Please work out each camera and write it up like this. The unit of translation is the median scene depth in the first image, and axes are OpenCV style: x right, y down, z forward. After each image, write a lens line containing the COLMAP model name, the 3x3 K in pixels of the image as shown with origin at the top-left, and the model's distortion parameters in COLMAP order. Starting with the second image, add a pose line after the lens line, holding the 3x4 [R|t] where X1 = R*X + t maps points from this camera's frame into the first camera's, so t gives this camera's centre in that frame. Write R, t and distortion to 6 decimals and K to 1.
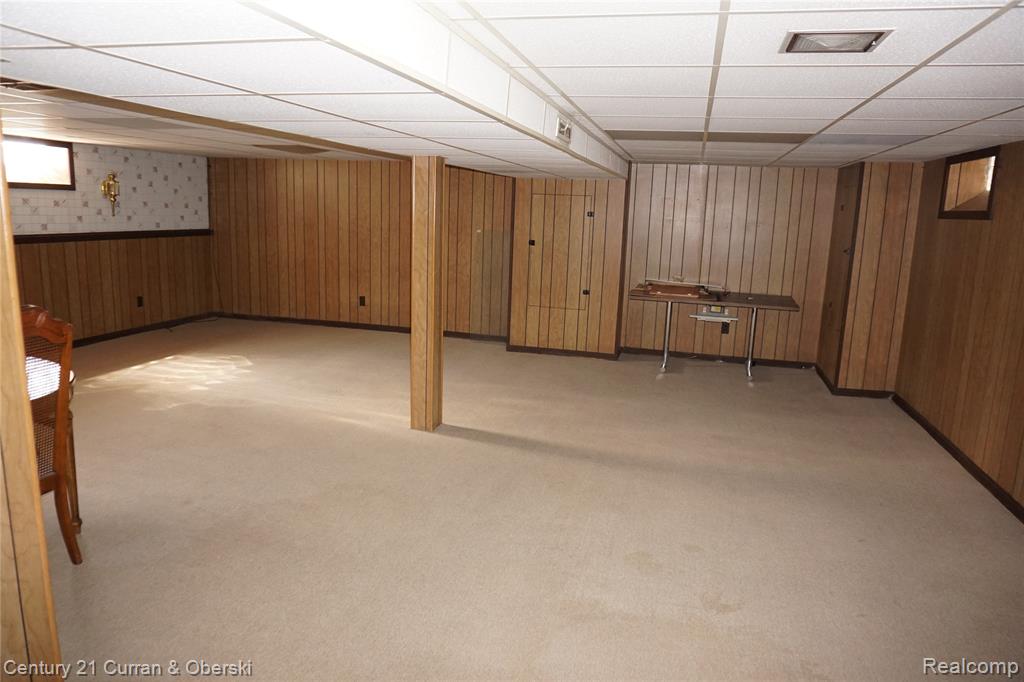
lens RADIAL K [[684.2, 0, 512.0], [0, 684.2, 341.0], [0, 0, 1]] dist [-0.028216, 0.006206]
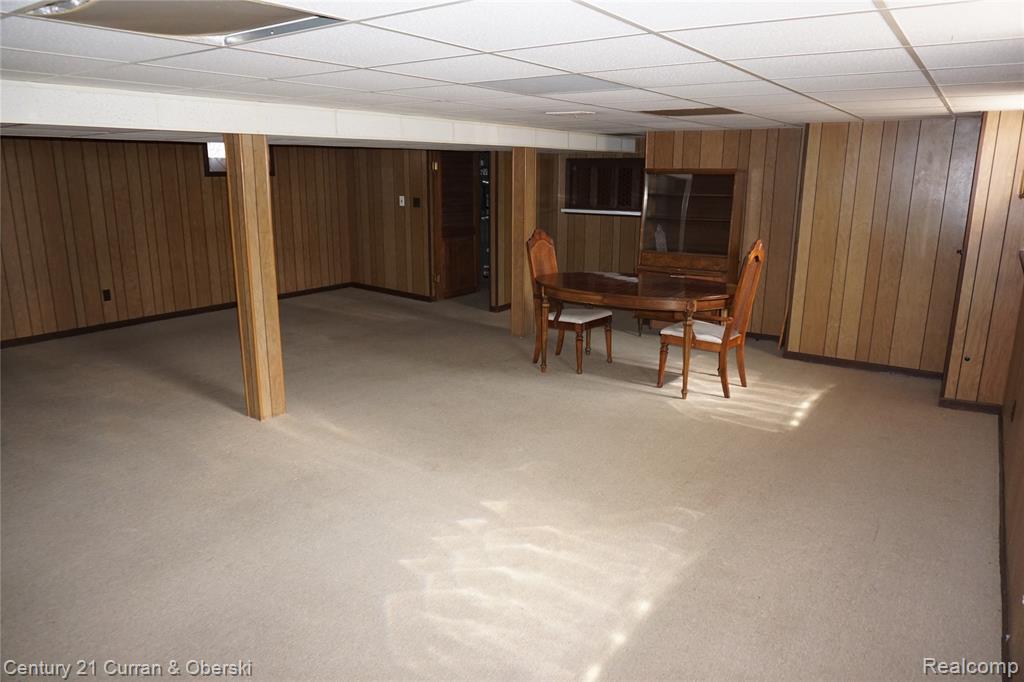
lens RADIAL K [[684.2, 0, 512.0], [0, 684.2, 341.0], [0, 0, 1]] dist [-0.028216, 0.006206]
pose [[-0.937771, -0.117108, 0.326913, -0.506683], [0.031690, 0.908630, 0.416398, -0.238339], [-0.345806, 0.400845, -0.848376, 1.114130]]
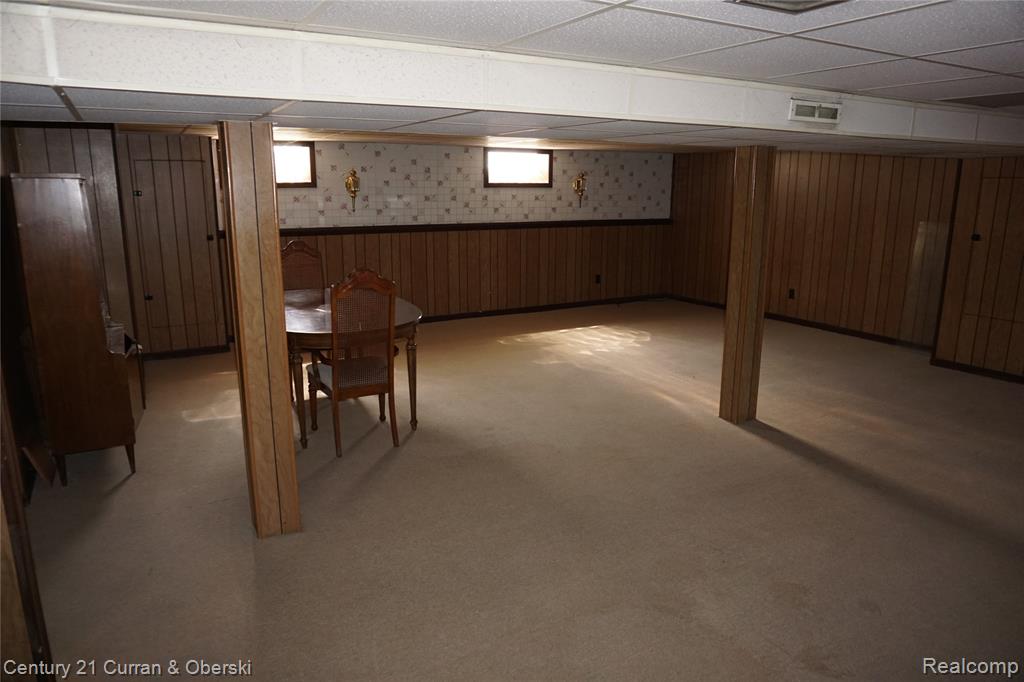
lens RADIAL K [[684.2, 0, 512.0], [0, 684.2, 341.0], [0, 0, 1]] dist [-0.028216, 0.006206]
pose [[0.712501, 0.123782, -0.690666, 0.210970], [-0.113635, 0.991679, 0.060503, -0.006592], [0.692408, 0.035375, 0.720638, 0.036559]]
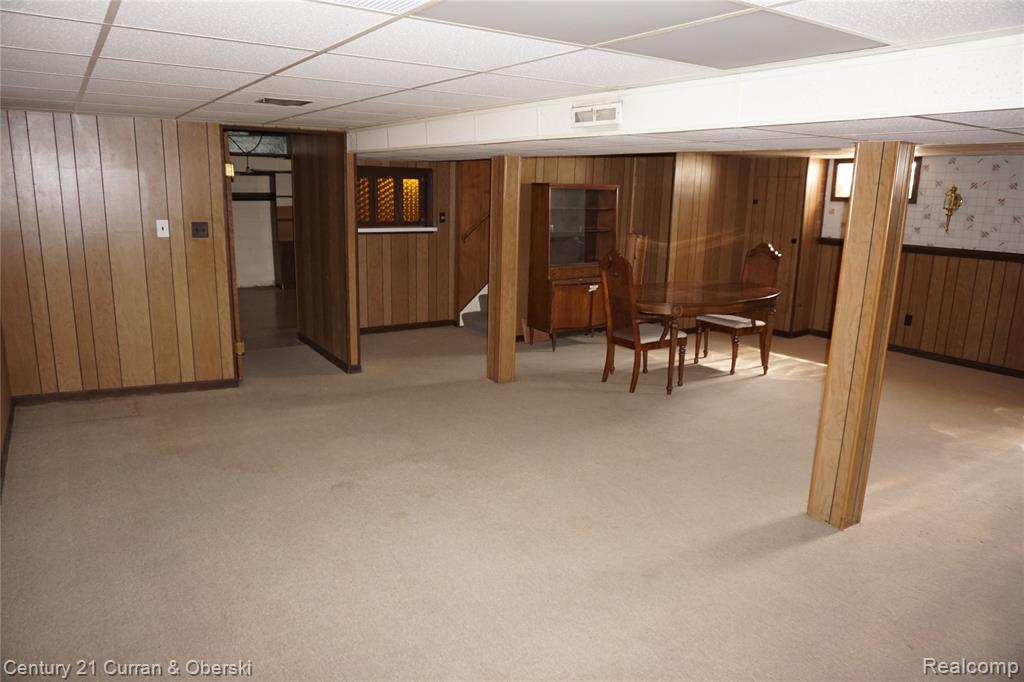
lens RADIAL K [[684.2, 0, 512.0], [0, 684.2, 341.0], [0, 0, 1]] dist [-0.028216, 0.006206]
pose [[-0.660200, 0.110054, -0.742984, 0.411312], [-0.191586, 0.931809, 0.308263, -0.138949], [0.726245, 0.345860, -0.594095, 0.758748]]
